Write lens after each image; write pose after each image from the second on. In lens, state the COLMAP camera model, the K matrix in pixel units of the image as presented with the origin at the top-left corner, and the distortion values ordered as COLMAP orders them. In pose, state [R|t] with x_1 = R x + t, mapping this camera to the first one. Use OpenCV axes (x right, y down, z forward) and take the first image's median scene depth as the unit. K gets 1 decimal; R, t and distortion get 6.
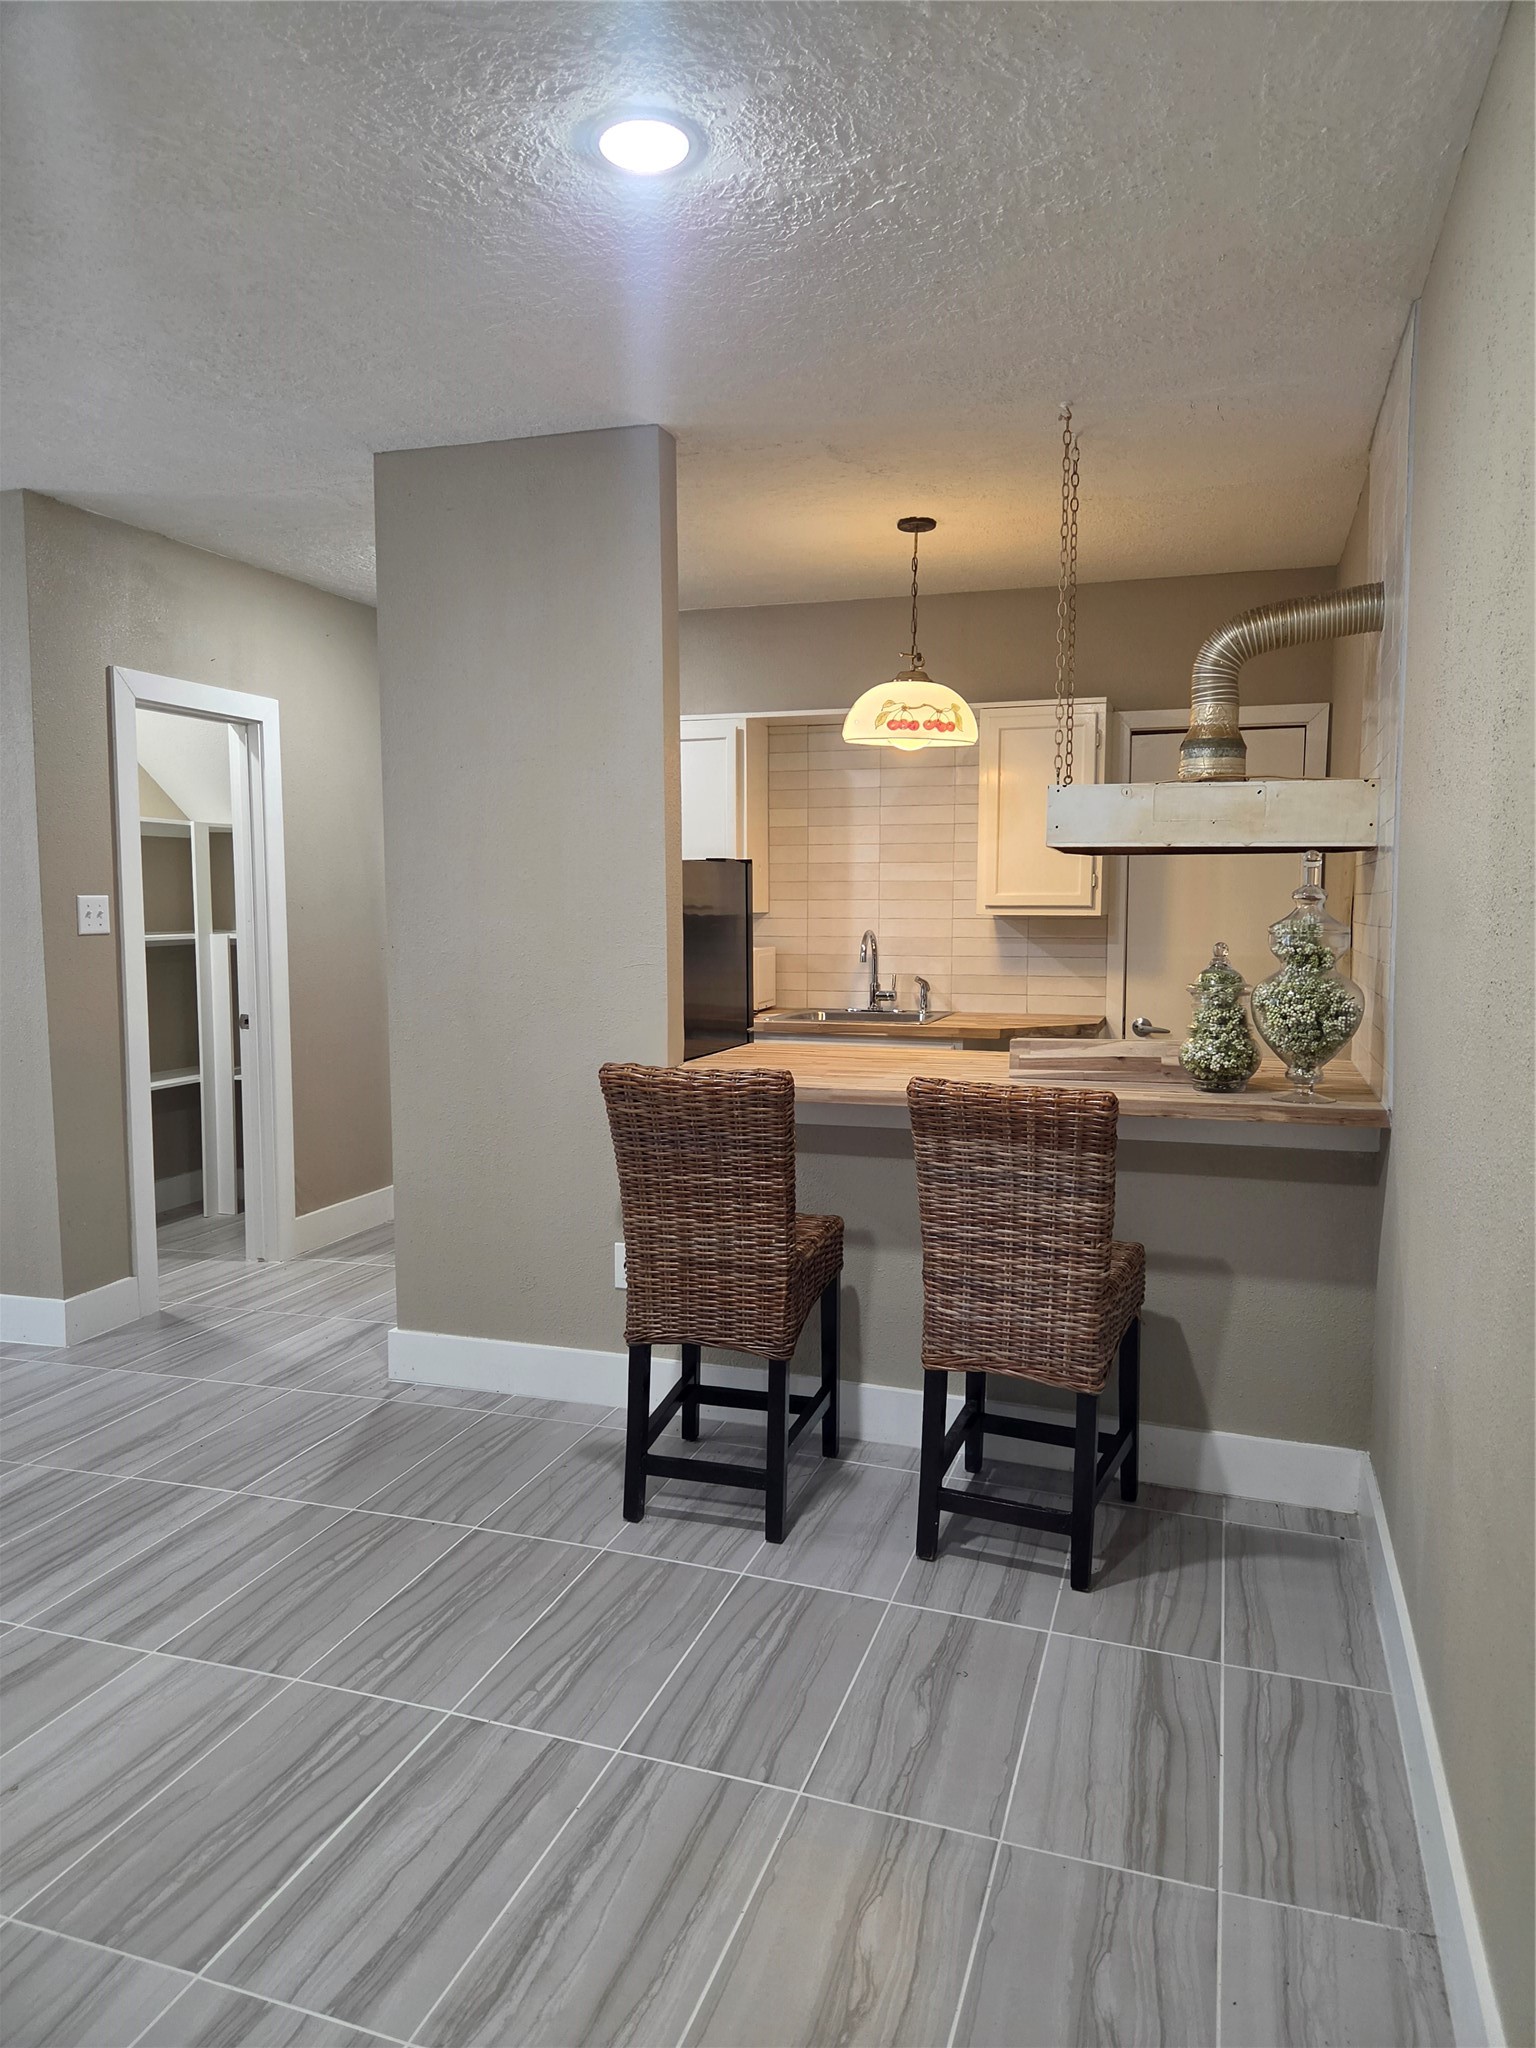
lens RADIAL K [[1365.5, 0, 779.5], [0, 1365.5, 1009.7], [0, 0, 1]] dist [0.047823, -0.048895]
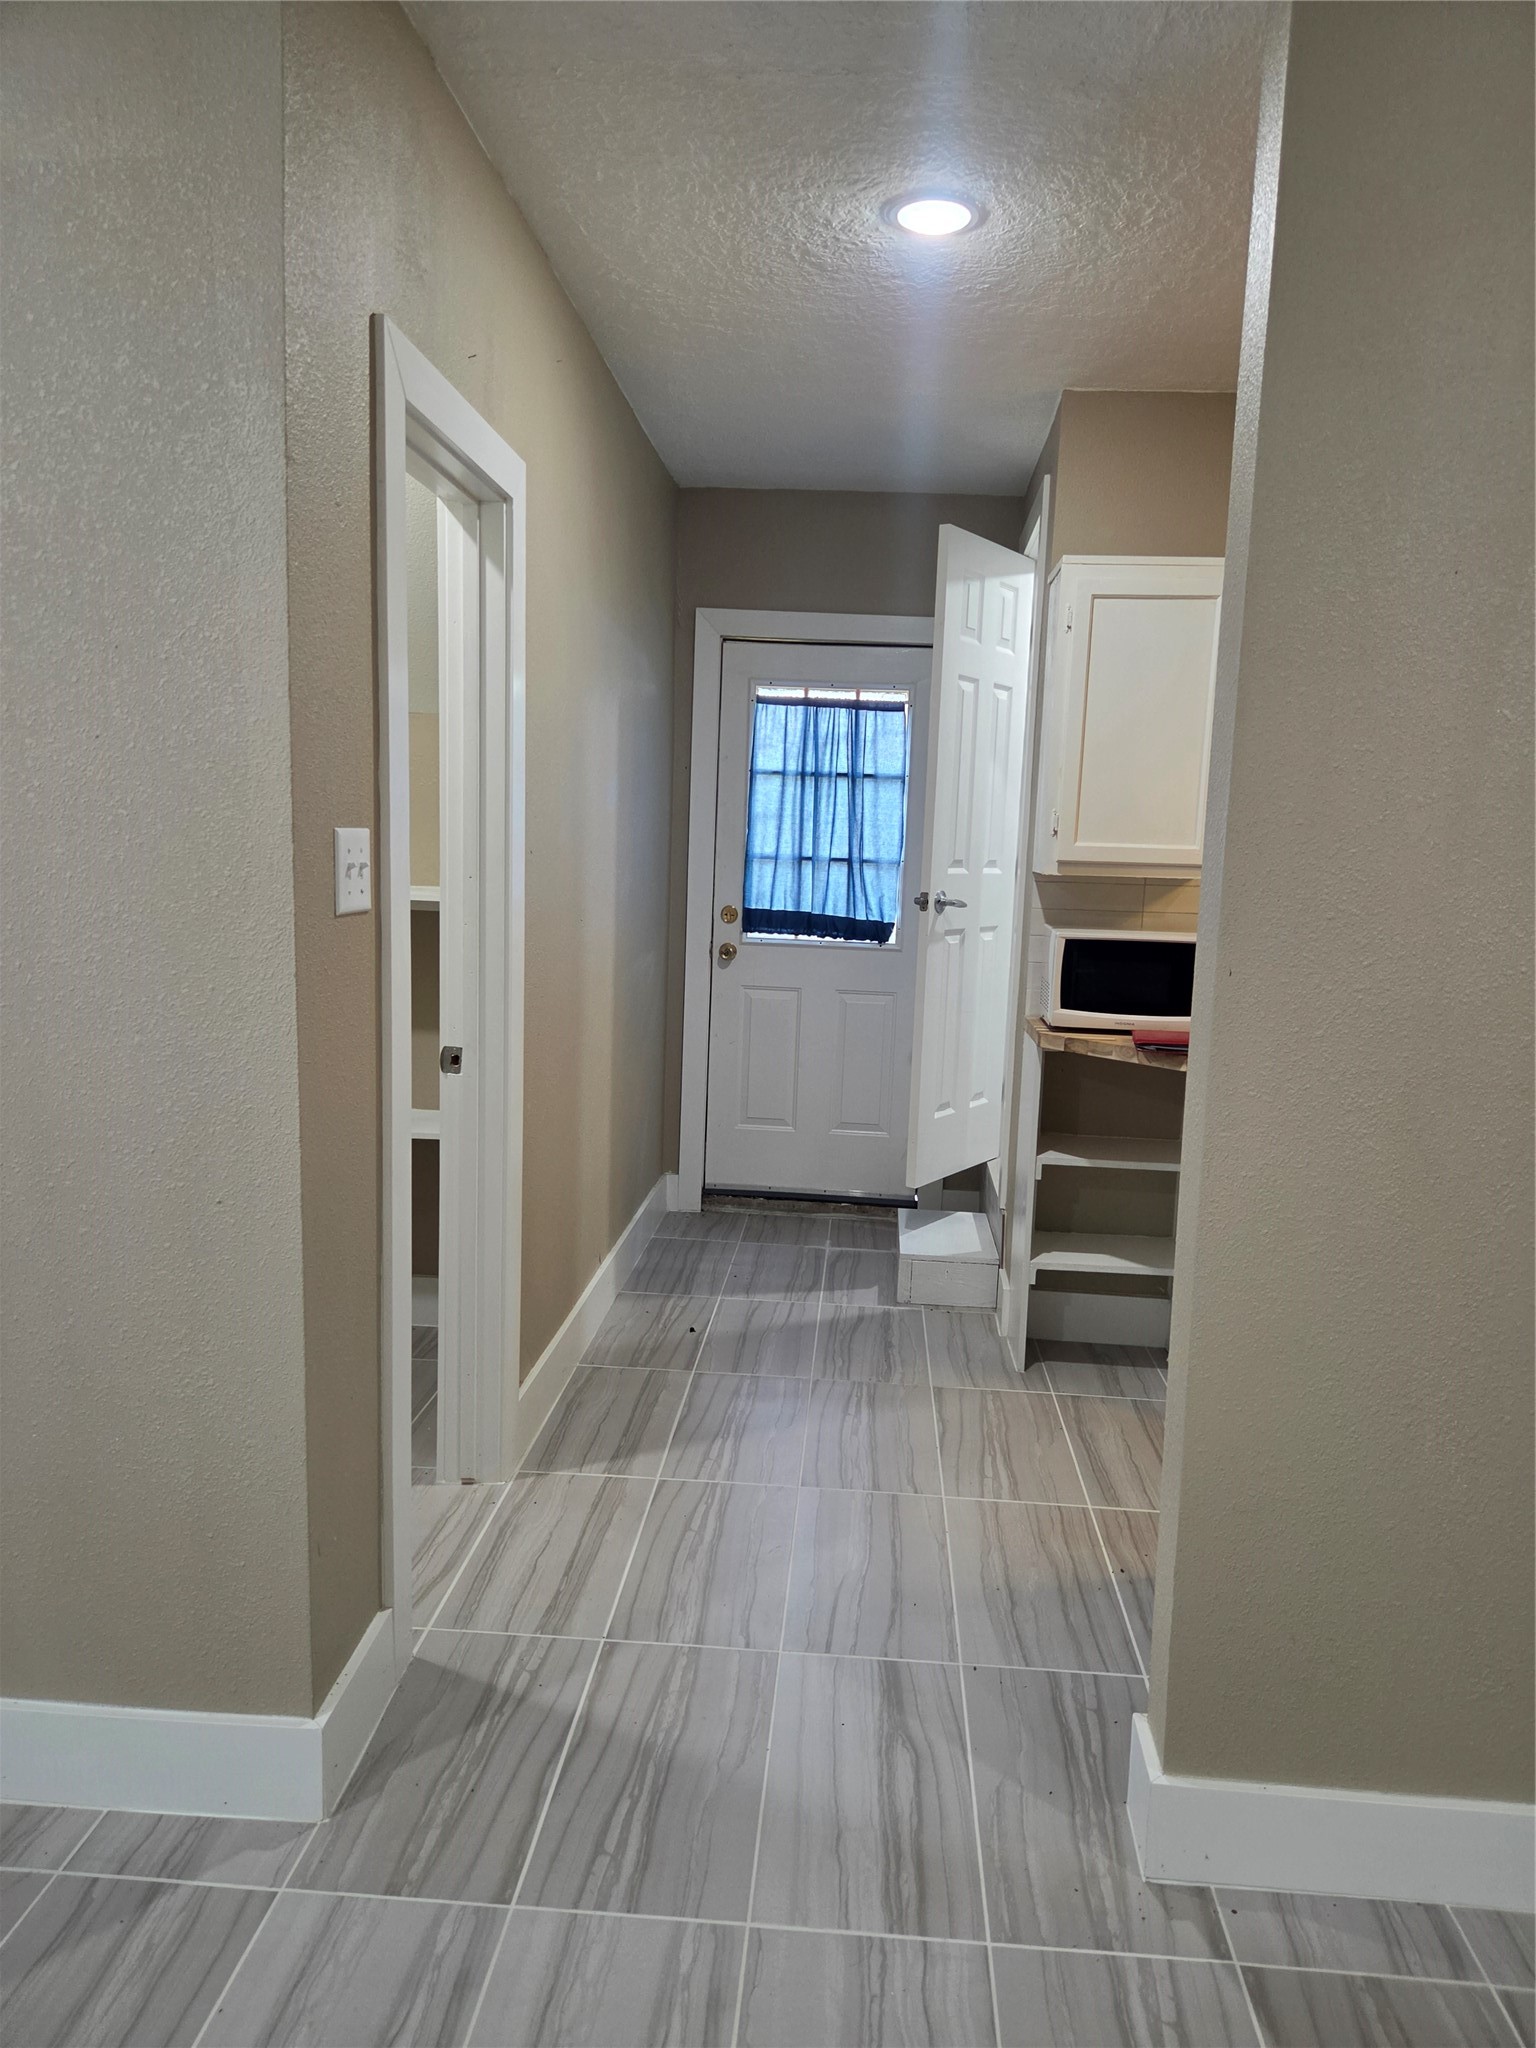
lens RADIAL K [[1365.5, 0, 774.2], [0, 1365.5, 1027.5], [0, 0, 1]] dist [0.047823, -0.048895]
pose [[0.969063, 0.009242, 0.246640, -0.469937], [-0.023375, 0.998243, 0.054439, -0.043823], [-0.245703, -0.058521, 0.967577, 0.517456]]
